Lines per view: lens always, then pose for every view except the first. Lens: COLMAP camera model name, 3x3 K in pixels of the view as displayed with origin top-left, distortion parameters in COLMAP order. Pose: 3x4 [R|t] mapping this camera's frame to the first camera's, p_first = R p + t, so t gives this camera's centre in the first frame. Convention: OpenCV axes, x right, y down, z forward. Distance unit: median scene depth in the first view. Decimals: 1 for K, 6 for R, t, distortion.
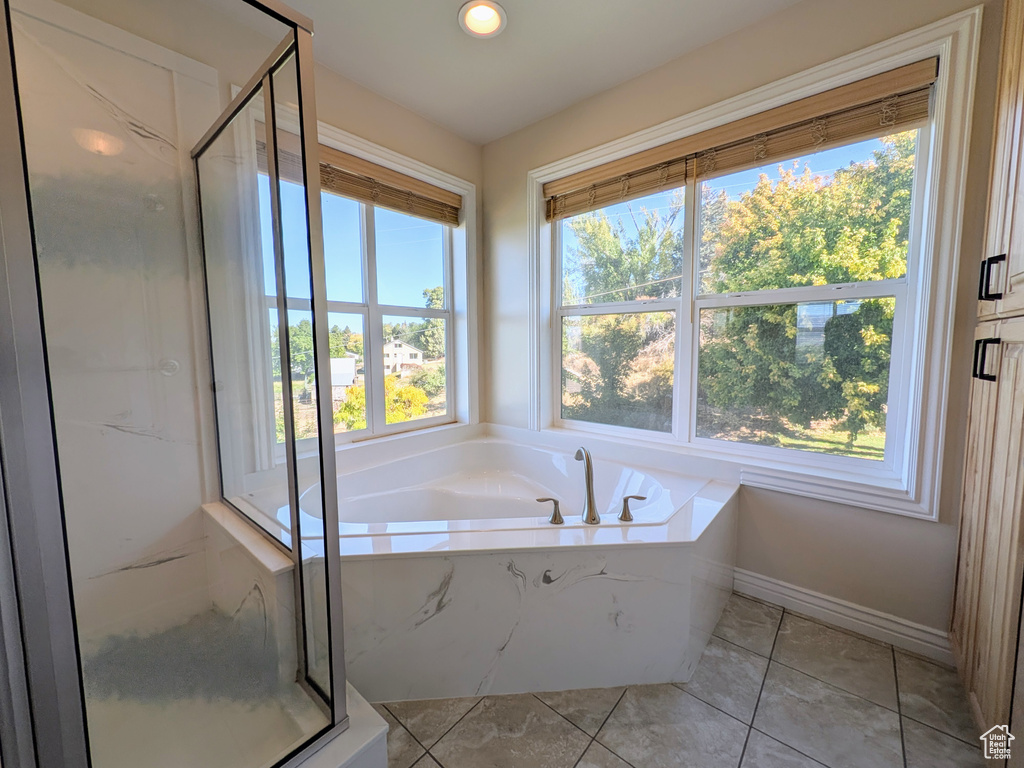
lens RADIAL K [[404.3, 0, 515.4], [0, 404.3, 381.3], [0, 0, 1]] dist [0.012790, -0.003308]
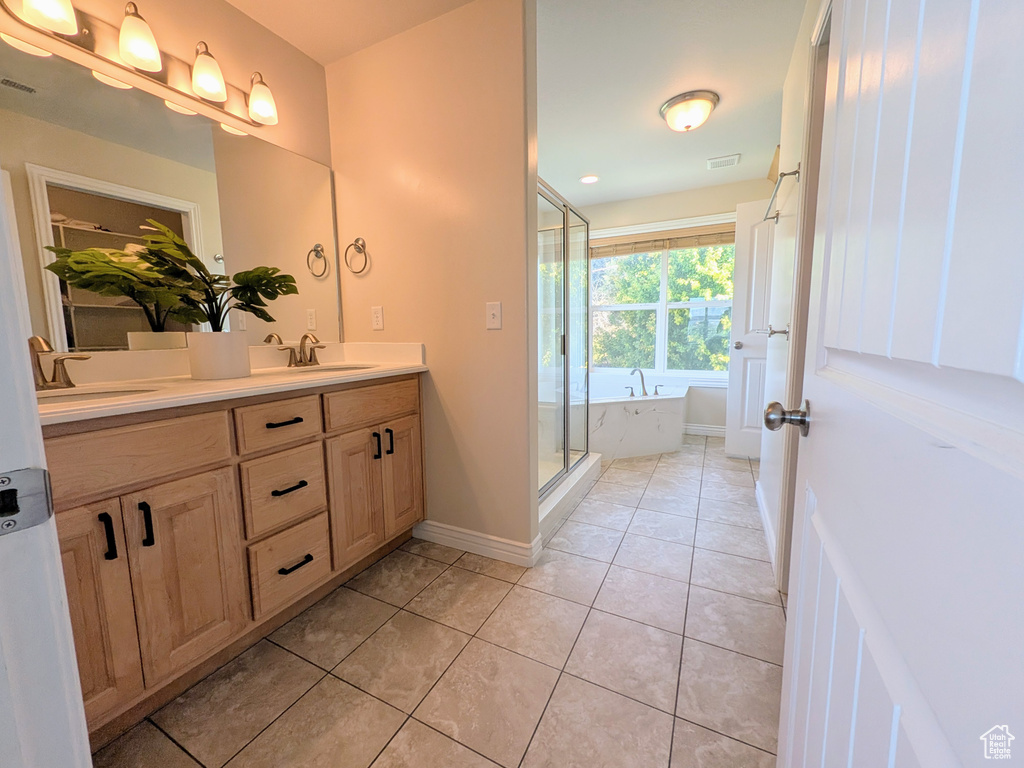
lens RADIAL K [[404.3, 0, 515.4], [0, 404.3, 381.3], [0, 0, 1]] dist [0.012790, -0.003308]
pose [[0.969093, -0.030982, 0.244742, -0.221486], [0.023038, 0.999113, 0.035257, 0.027914], [-0.245617, -0.028529, 0.968947, -0.227873]]
